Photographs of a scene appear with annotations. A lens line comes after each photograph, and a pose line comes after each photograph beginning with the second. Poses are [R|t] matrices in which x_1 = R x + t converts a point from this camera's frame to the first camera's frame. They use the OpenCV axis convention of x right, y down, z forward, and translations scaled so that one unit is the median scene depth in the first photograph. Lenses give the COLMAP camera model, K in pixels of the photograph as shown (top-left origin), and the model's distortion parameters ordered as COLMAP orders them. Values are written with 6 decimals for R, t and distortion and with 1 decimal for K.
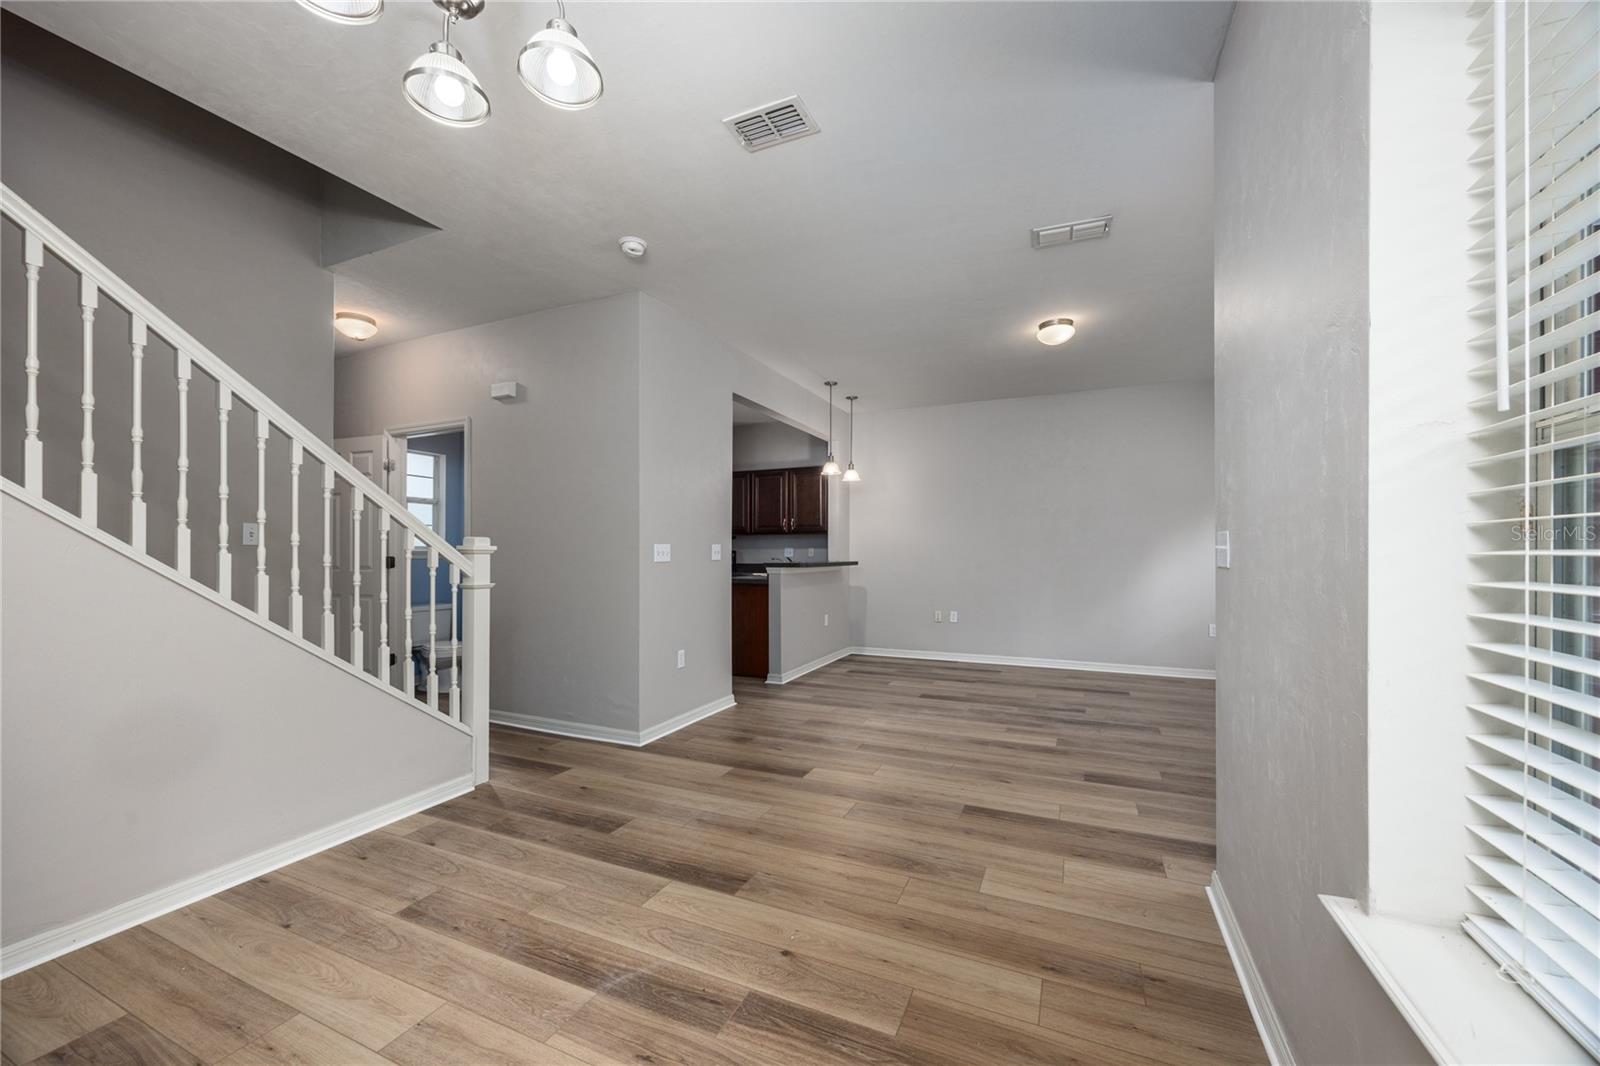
lens RADIAL K [[615.0, 0, 805.9], [0, 615.0, 550.7], [0, 0, 1]] dist [-0.003306, 0.000374]
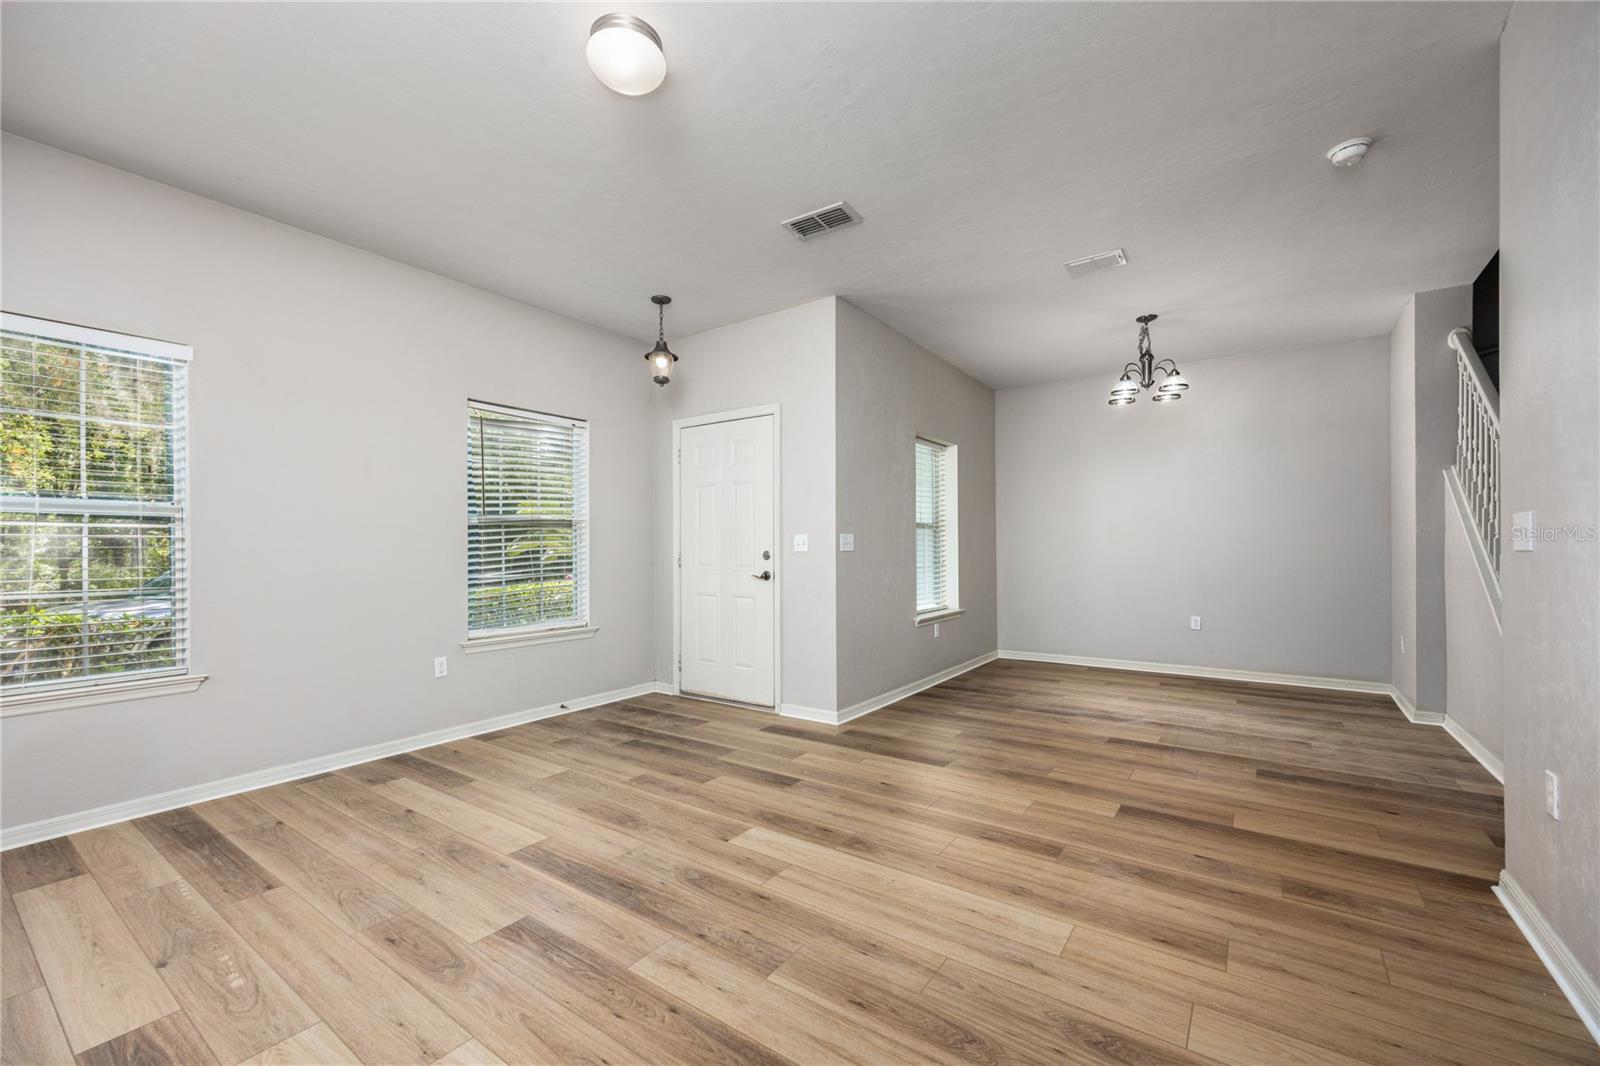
lens RADIAL K [[648.4, 0, 795.8], [0, 648.4, 550.4], [0, 0, 1]] dist [0.011486, -0.002096]
pose [[-0.979241, 0.010216, 0.202443, 0.238943], [0.009257, 0.999941, -0.005685, 0.019727], [-0.202489, -0.003693, -0.979277, 1.899003]]
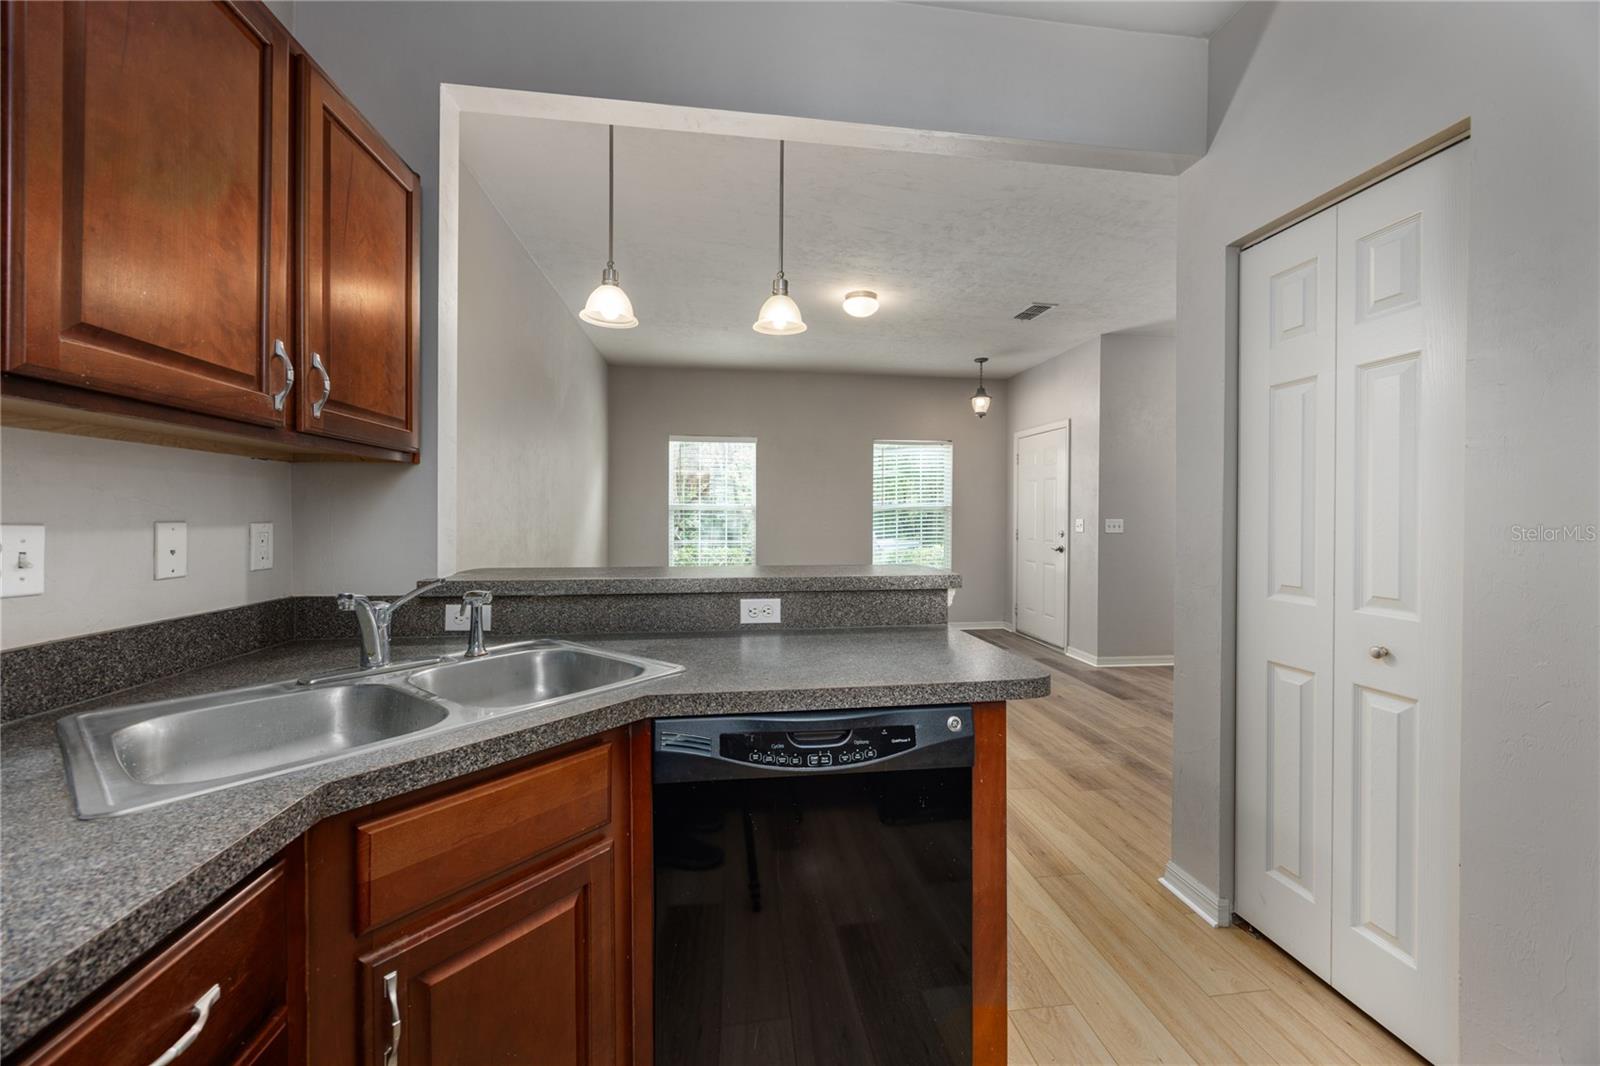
lens RADIAL K [[615.0, 0, 796.7], [0, 615.0, 522.3], [0, 0, 1]] dist [-0.003306, 0.000374]
pose [[-0.518480, -0.010502, 0.855025, -0.513771], [-0.008134, 0.999940, 0.007349, -0.017337], [-0.855051, -0.003144, -0.518535, 2.095006]]
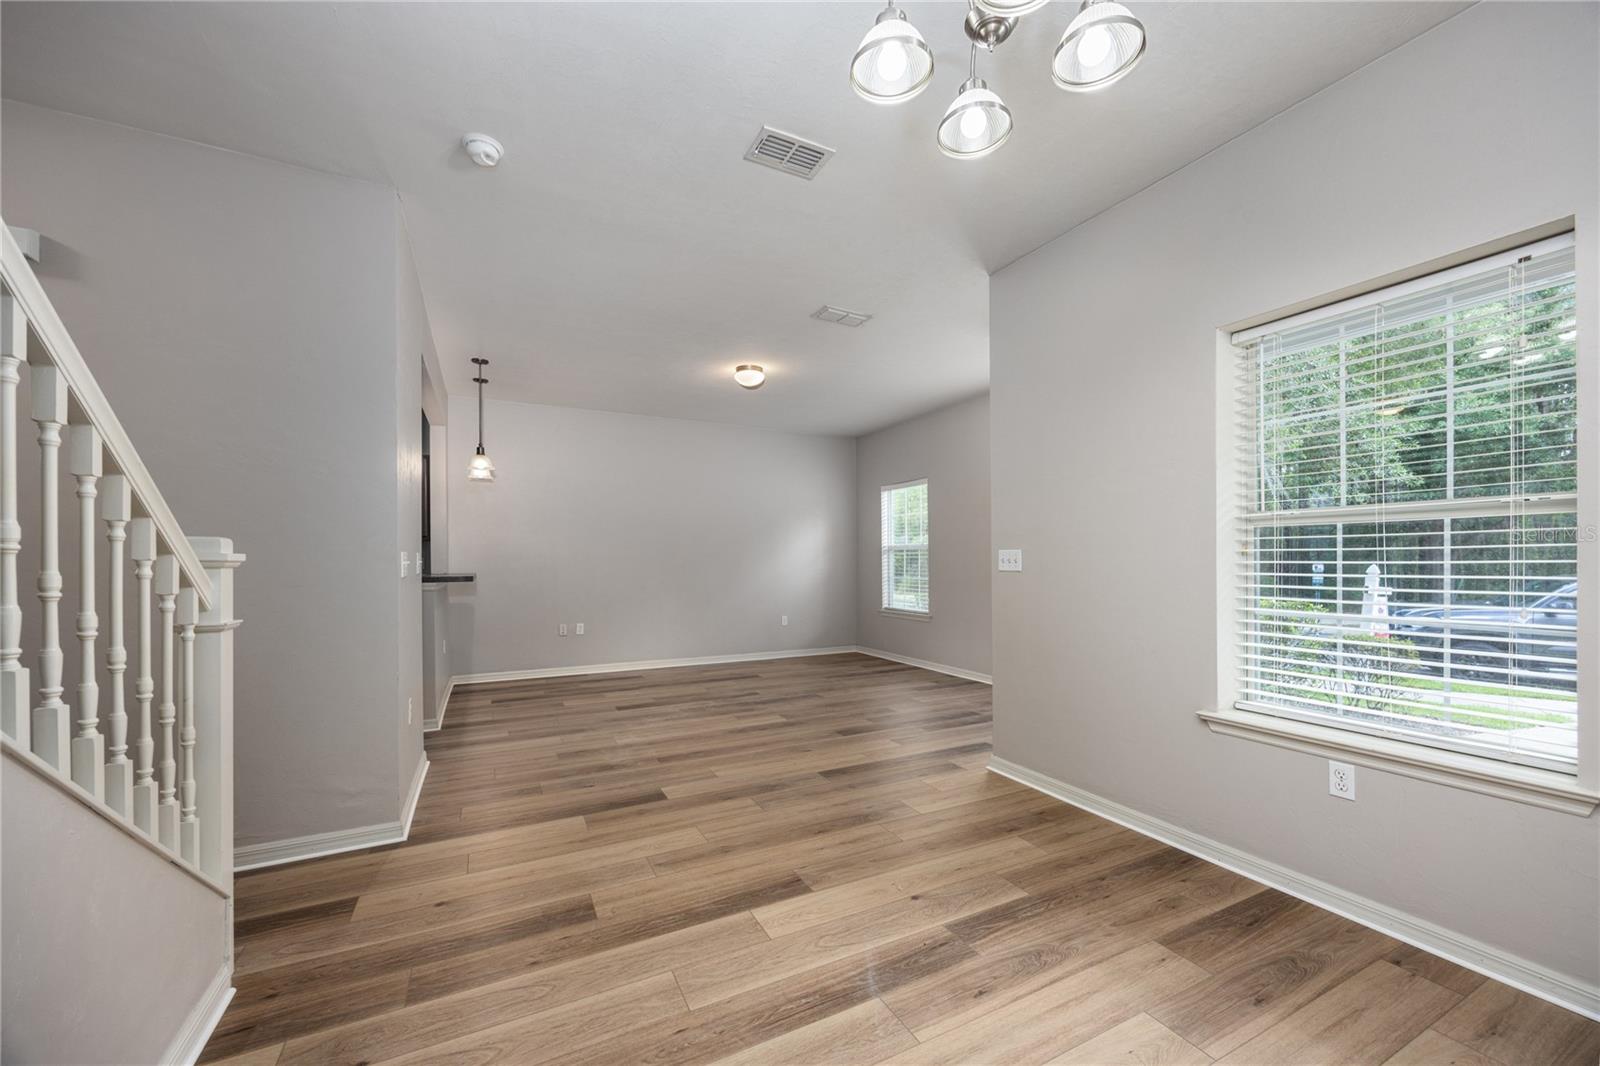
lens RADIAL K [[615.0, 0, 808.6], [0, 615.0, 562.9], [0, 0, 1]] dist [-0.003306, 0.000374]
pose [[0.621774, -0.002506, 0.783193, -0.596680], [-0.000852, 0.999992, 0.003876, -0.002143], [-0.783197, -0.003077, 0.621767, 0.226361]]
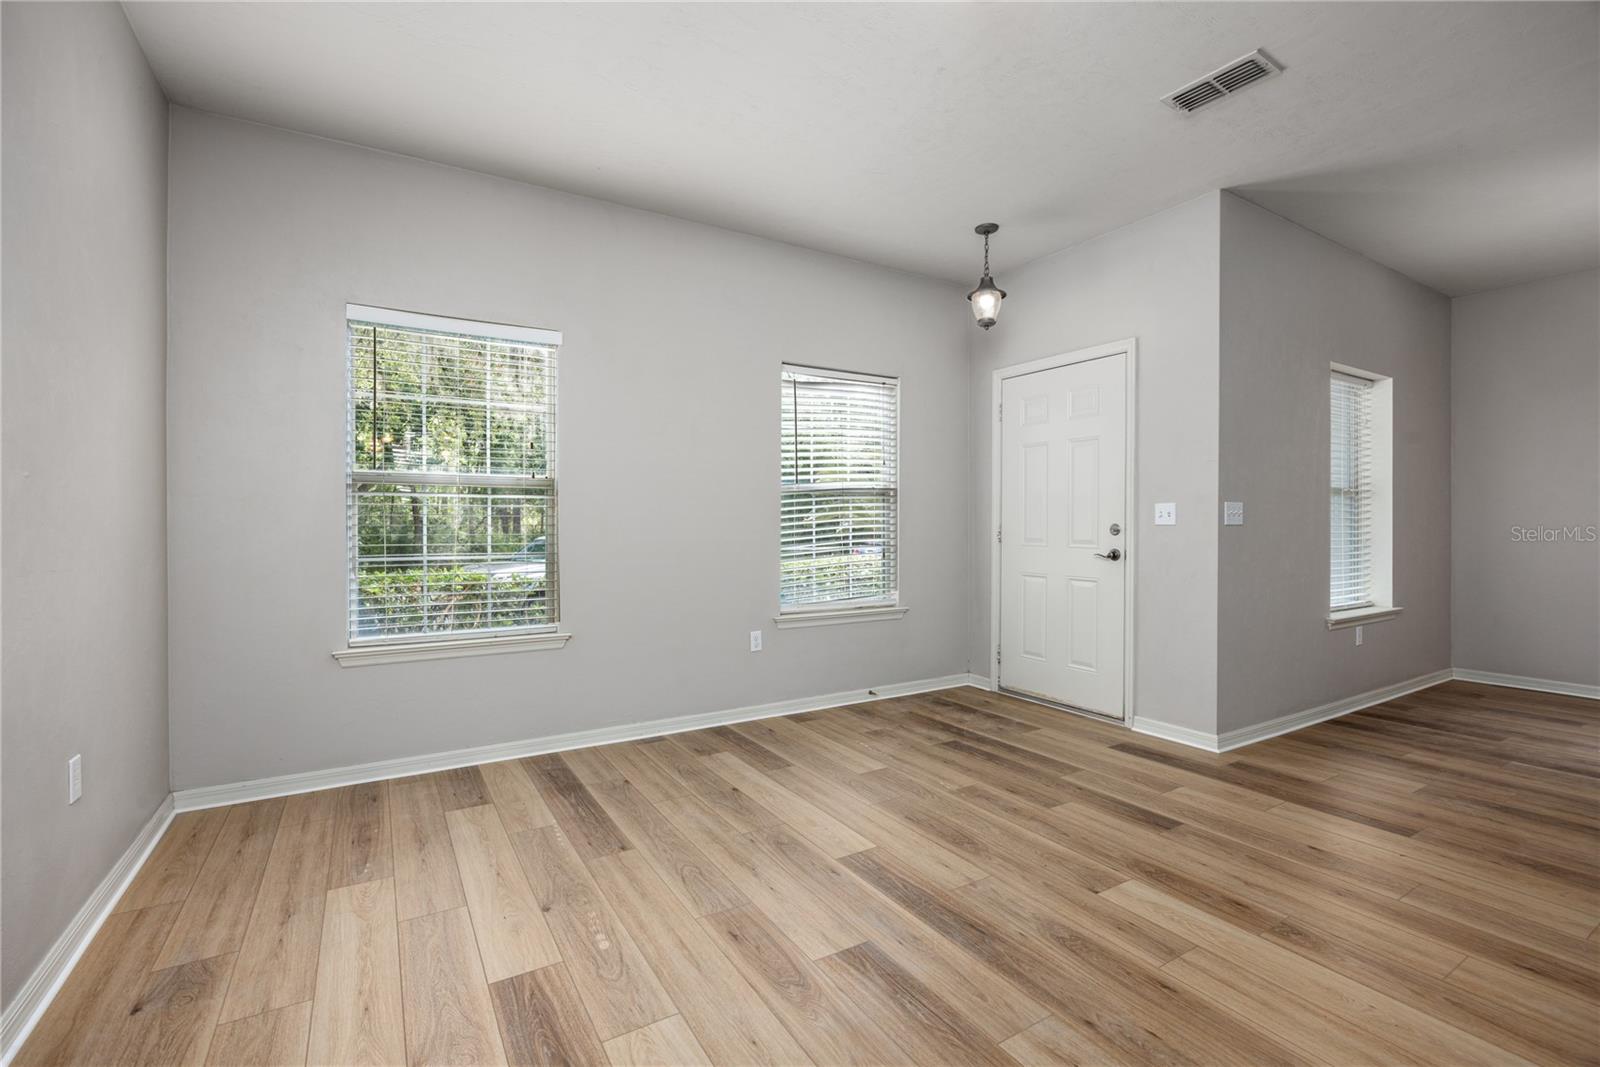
lens RADIAL K [[711.5, 0, 807.0], [0, 711.5, 527.3], [0, 0, 1]] dist [-0.012602, 0.000782]
pose [[-0.824230, 0.000576, 0.566255, 0.327205], [-0.000768, 0.999997, -0.002135, 0.021215], [-0.566255, -0.002194, -0.824227, 1.854519]]
